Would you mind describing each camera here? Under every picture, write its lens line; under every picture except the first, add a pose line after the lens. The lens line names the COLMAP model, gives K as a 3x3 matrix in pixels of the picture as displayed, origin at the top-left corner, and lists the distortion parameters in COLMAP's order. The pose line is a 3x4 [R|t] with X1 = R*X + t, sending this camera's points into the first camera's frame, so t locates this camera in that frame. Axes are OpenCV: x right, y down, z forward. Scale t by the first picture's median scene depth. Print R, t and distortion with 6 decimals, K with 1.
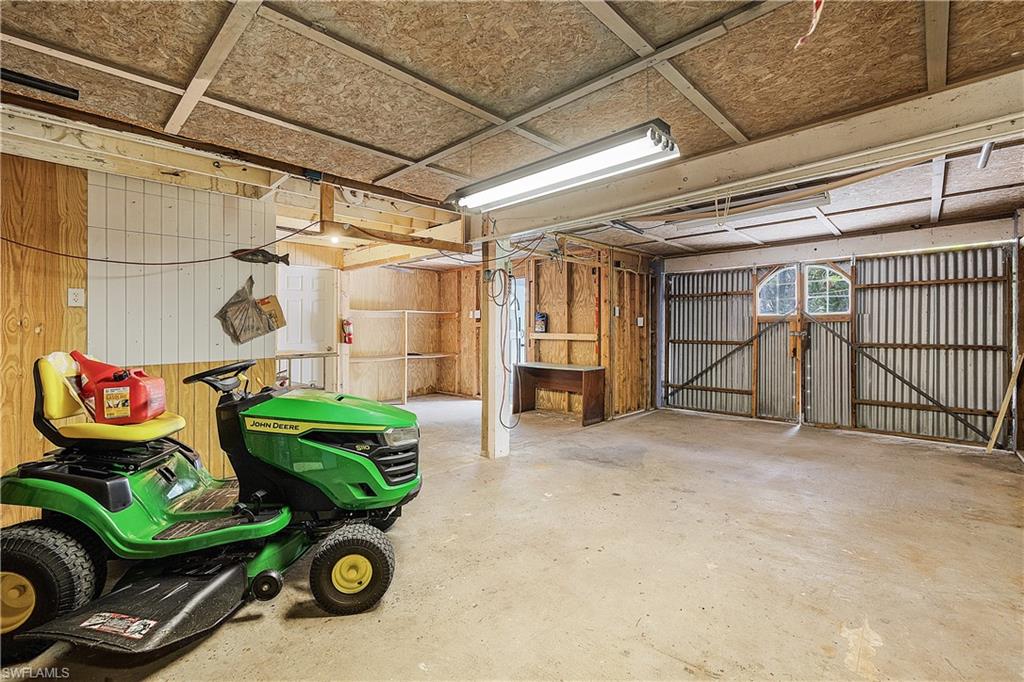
lens RADIAL K [[435.1, 0, 512.1], [0, 435.1, 335.2], [0, 0, 1]] dist [0.001334, 0.000278]
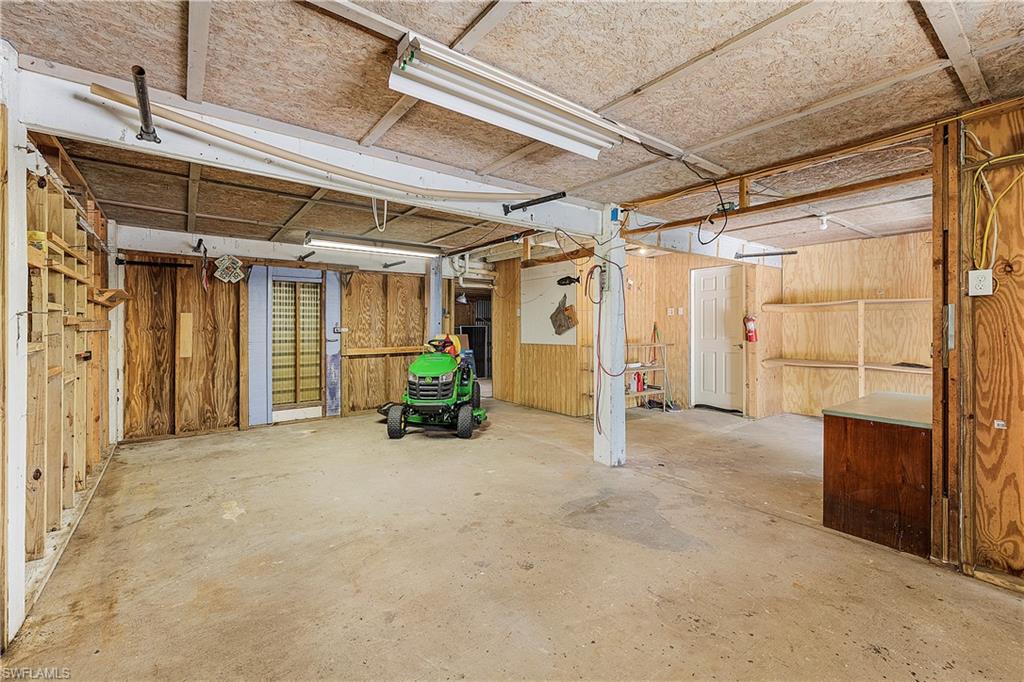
lens RADIAL K [[435.1, 0, 509.2], [0, 435.1, 320.1], [0, 0, 1]] dist [0.001334, 0.000278]
pose [[-0.161770, -0.004865, -0.986816, 1.190939], [-0.012901, 0.999913, -0.002814, -0.032314], [0.986744, 0.012276, -0.161819, 1.200393]]
